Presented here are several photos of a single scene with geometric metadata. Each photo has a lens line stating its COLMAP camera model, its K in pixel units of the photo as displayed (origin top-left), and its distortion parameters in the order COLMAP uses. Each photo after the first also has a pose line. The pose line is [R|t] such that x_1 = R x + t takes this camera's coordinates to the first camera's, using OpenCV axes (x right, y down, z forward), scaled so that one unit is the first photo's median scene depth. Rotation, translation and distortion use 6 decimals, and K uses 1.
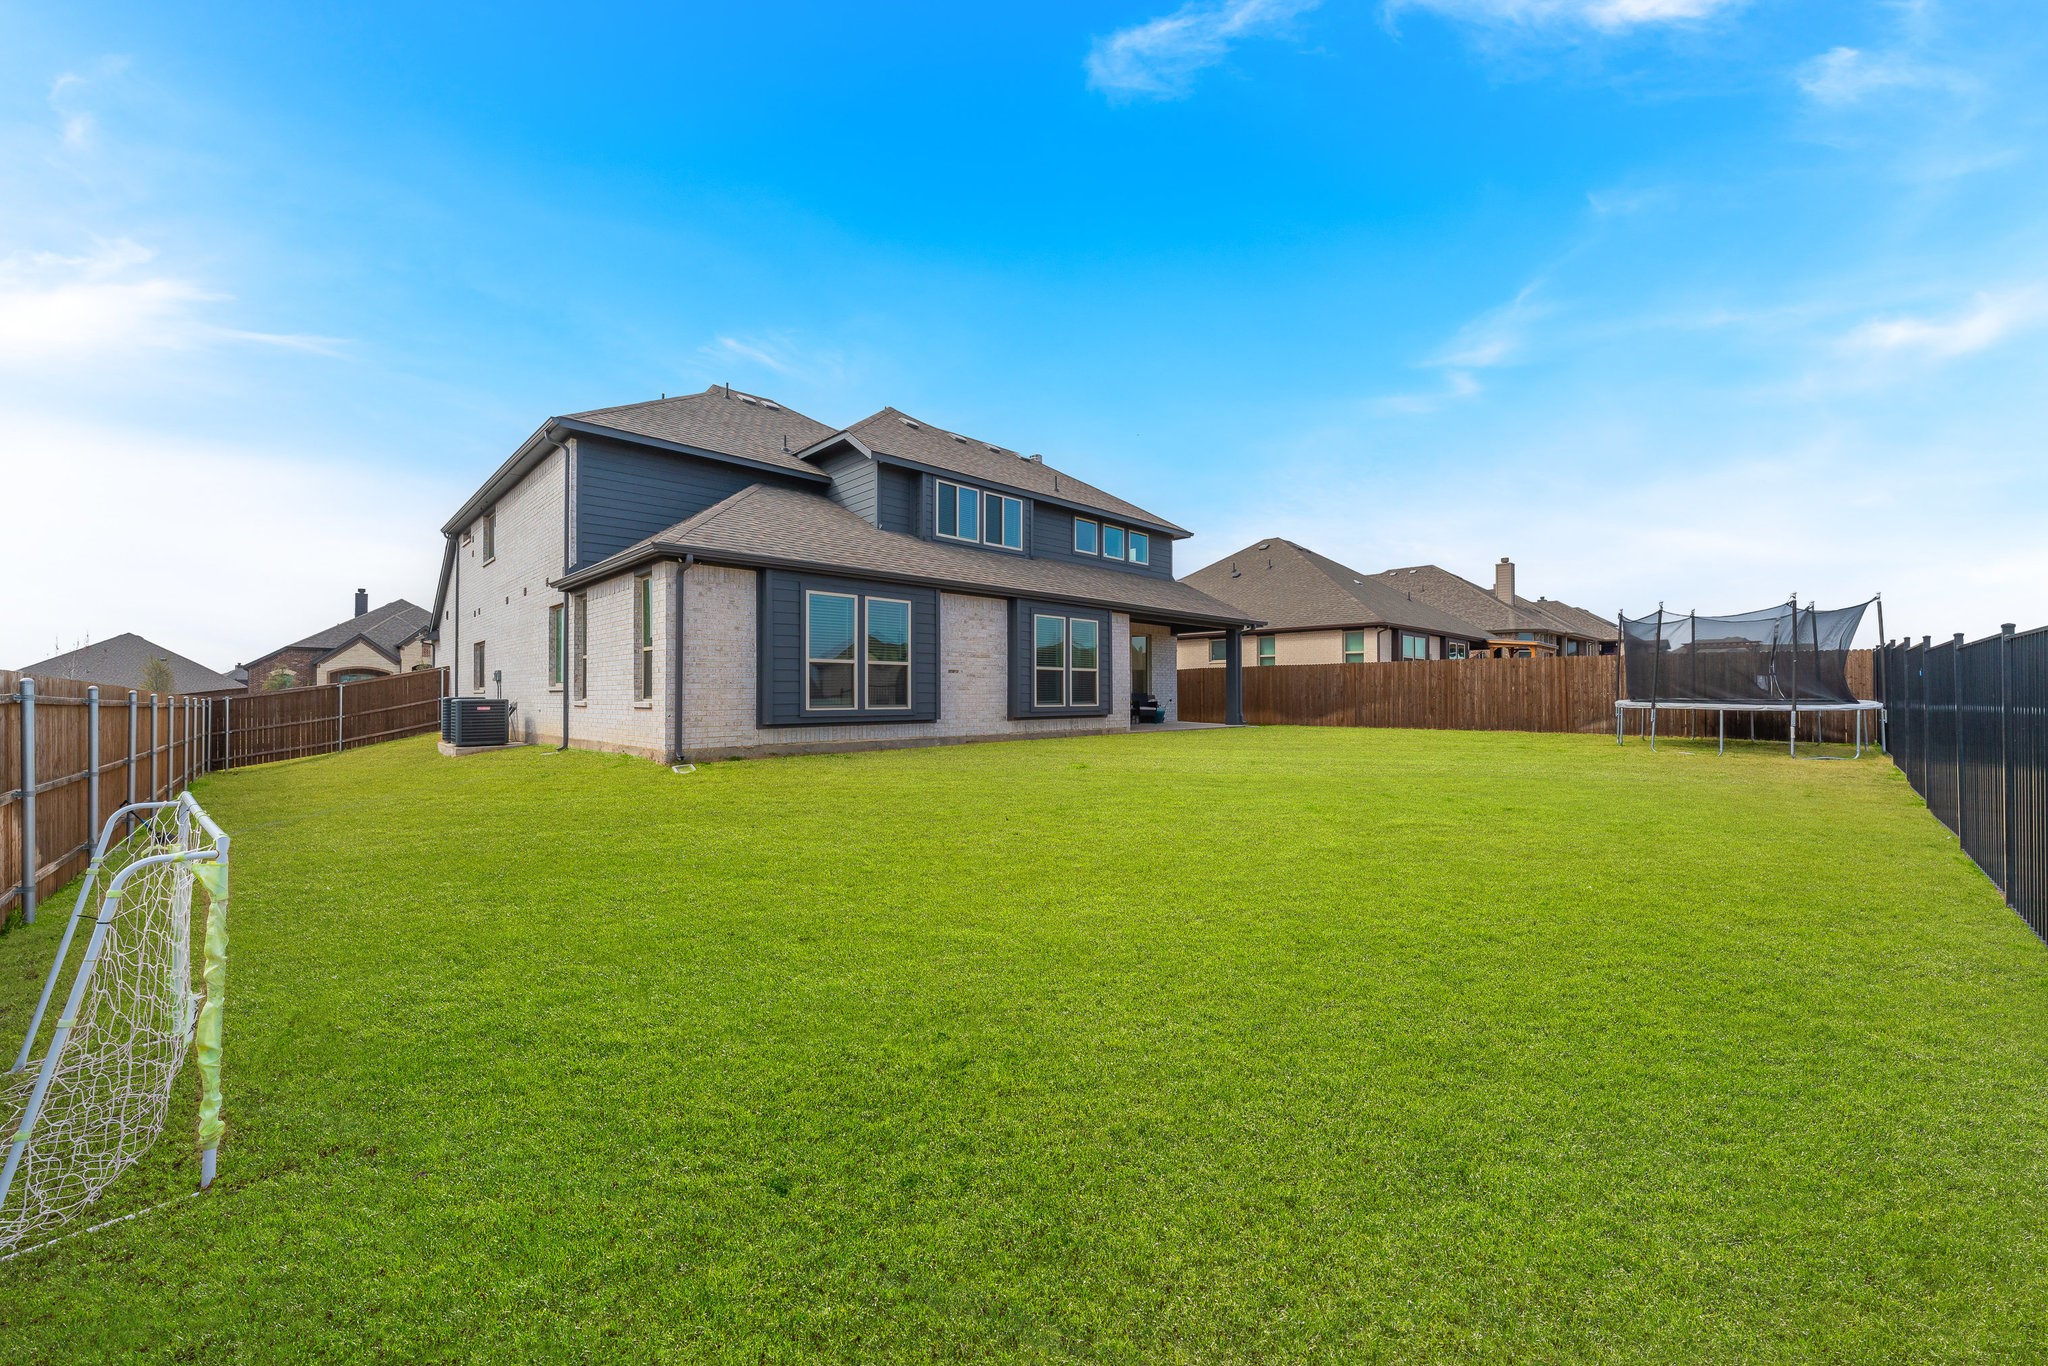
lens RADIAL K [[741.6, 0, 1024.0], [0, 741.6, 683.0], [0, 0, 1]] dist [0.000032, -0.000015]
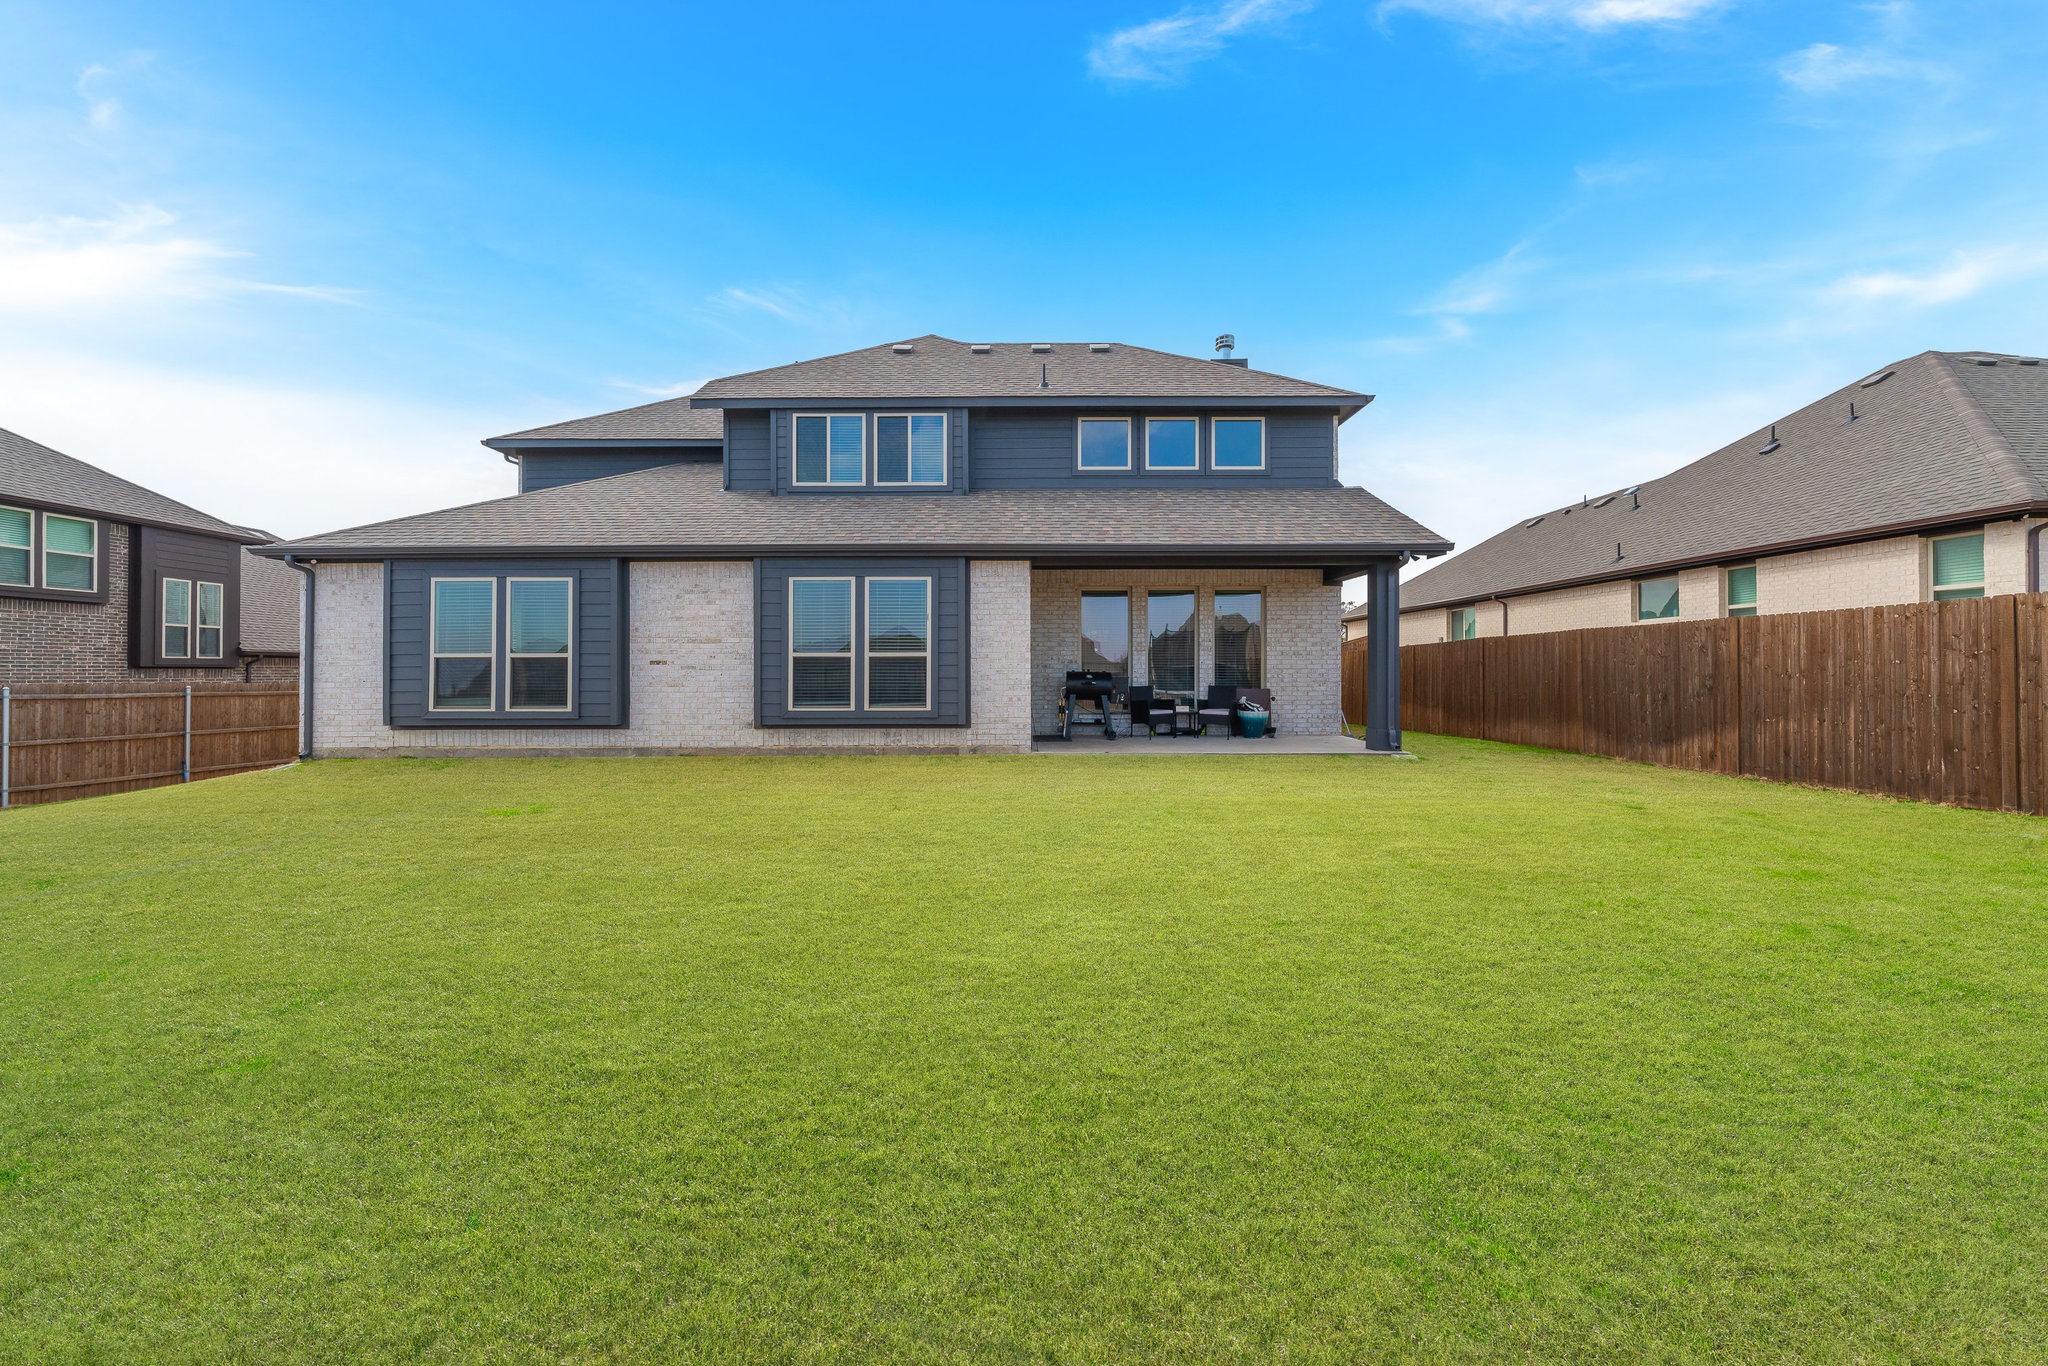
lens RADIAL K [[798.9, 0, 1024.0], [0, 798.9, 683.0], [0, 0, 1]] dist [-0.000441, -0.000063]
pose [[0.716055, -0.006723, -0.698012, 0.611385], [0.011570, 0.999931, 0.002238, 0.006175], [0.697948, -0.009679, 0.716083, 0.548993]]
